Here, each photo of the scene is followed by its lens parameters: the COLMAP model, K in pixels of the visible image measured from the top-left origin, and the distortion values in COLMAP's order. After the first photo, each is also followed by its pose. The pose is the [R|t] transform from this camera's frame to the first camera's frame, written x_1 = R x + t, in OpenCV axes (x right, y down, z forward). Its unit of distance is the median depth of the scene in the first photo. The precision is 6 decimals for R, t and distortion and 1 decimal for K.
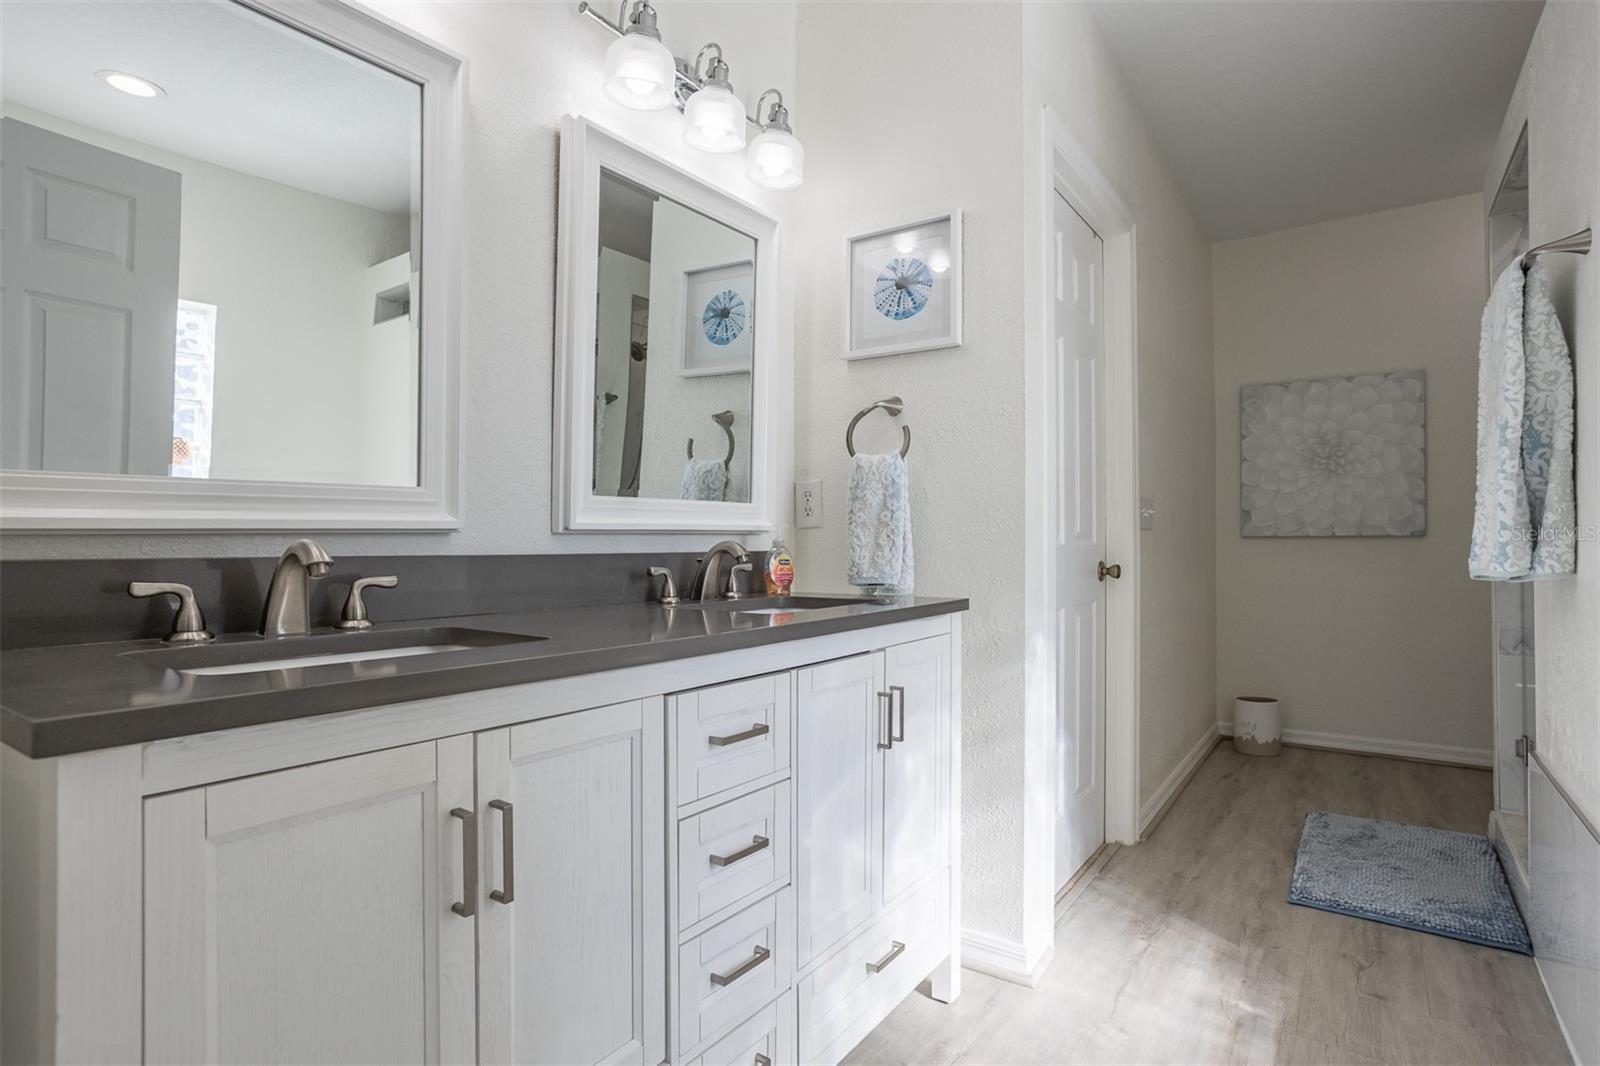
lens RADIAL K [[826.3, 0, 799.2], [0, 826.3, 538.0], [0, 0, 1]] dist [-0.066450, 0.036808]
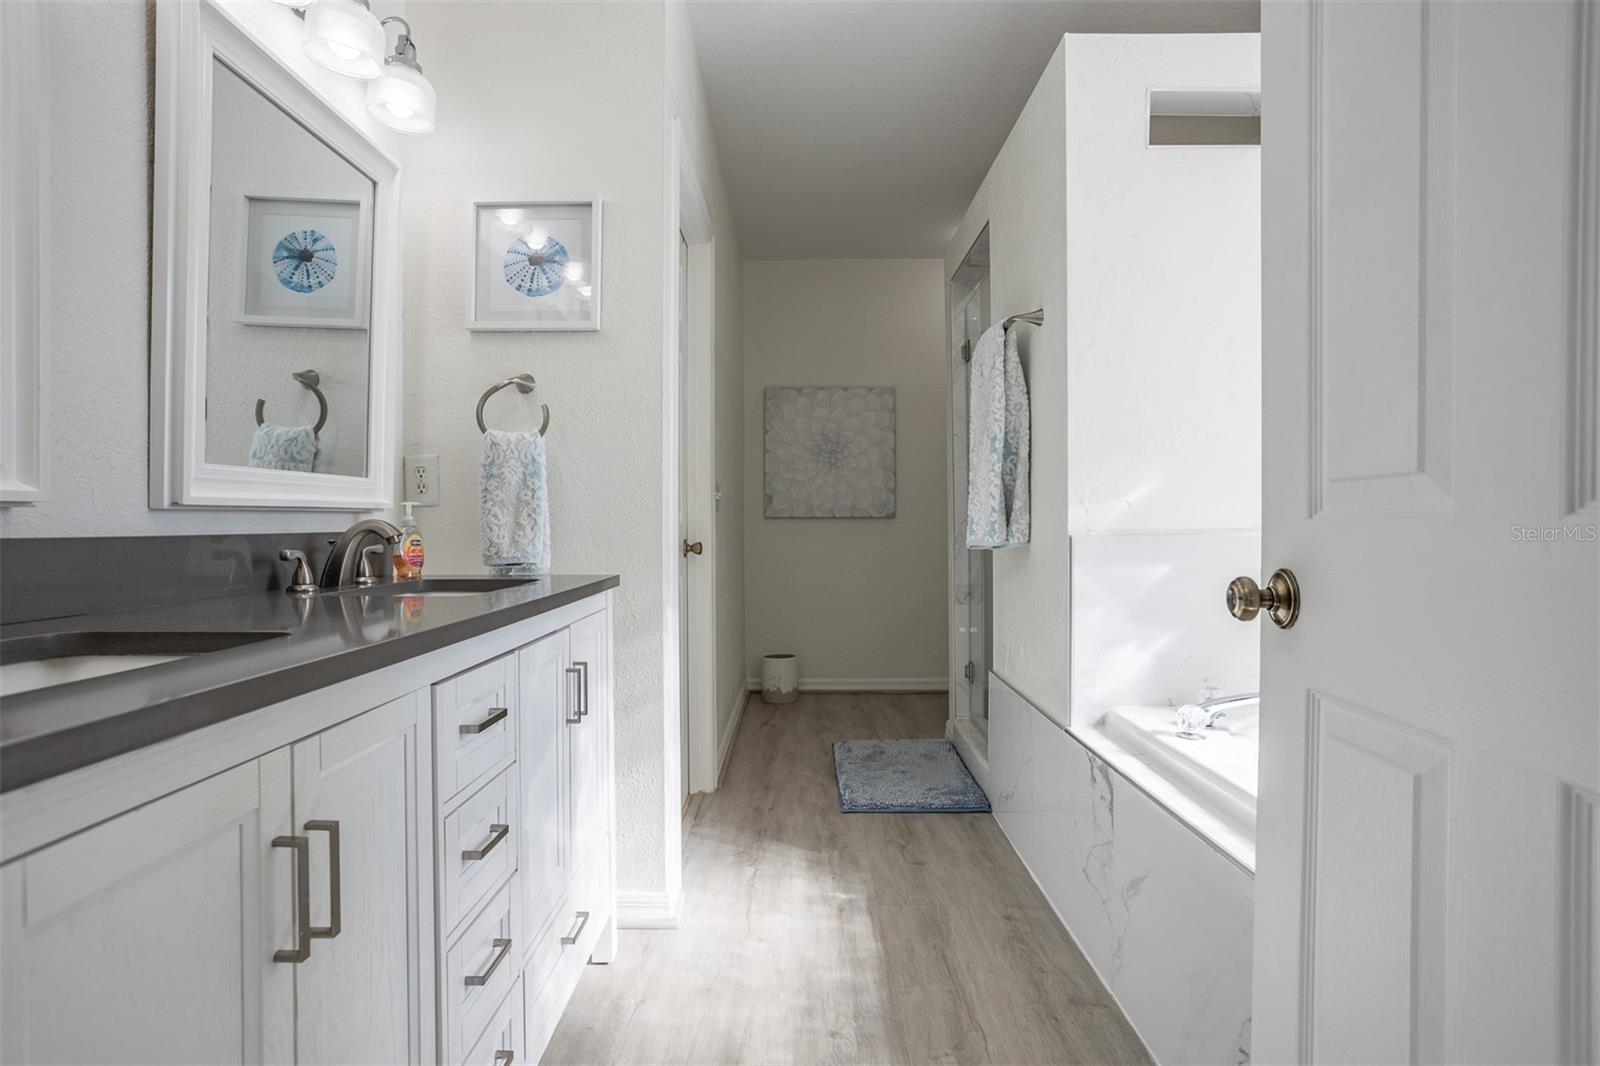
lens RADIAL K [[812.7, 0, 823.4], [0, 812.7, 531.4], [0, 0, 1]] dist [-0.059665, 0.034353]
pose [[0.819469, -0.007209, 0.573078, -0.151626], [-0.001575, 0.999889, 0.014830, 0.002104], [-0.573121, -0.013055, 0.819367, 0.005253]]
